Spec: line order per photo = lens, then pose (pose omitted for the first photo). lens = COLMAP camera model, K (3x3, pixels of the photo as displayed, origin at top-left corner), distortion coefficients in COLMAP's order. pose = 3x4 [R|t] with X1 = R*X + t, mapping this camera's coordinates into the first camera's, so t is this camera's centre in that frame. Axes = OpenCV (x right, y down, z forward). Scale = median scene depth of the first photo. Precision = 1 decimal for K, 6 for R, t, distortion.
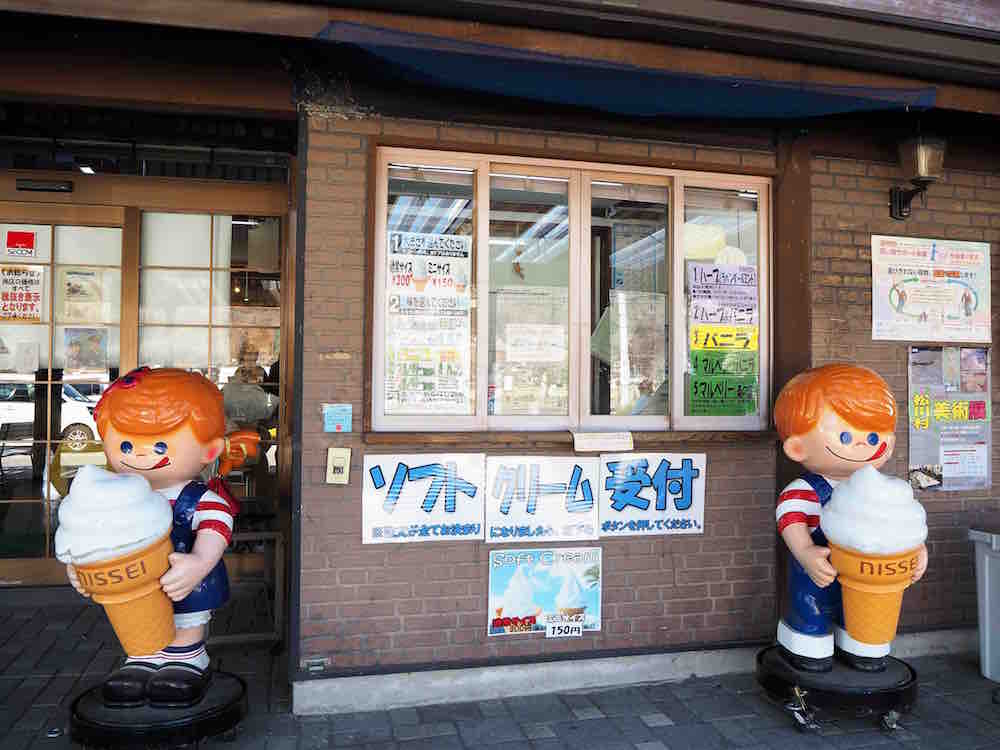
lens RADIAL K [[862.3, 0, 499.1], [0, 862.3, 374.0], [0, 0, 1]] dist [-0.012974, -0.004776]
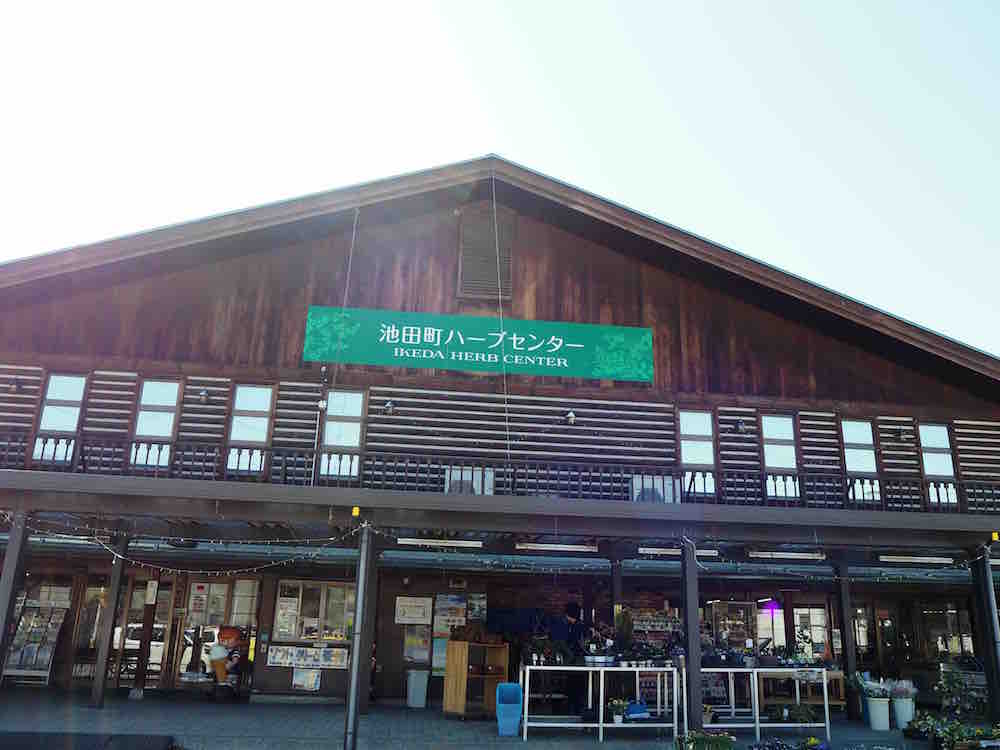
lens RADIAL K [[862.3, 0, 500.5], [0, 862.3, 376.2], [0, 0, 1]] dist [-0.012974, -0.004776]
pose [[0.992596, -0.013762, -0.120679, 1.596484], [-0.022097, 0.956519, -0.290831, 0.019757], [0.119434, 0.291344, 0.949133, -3.554882]]
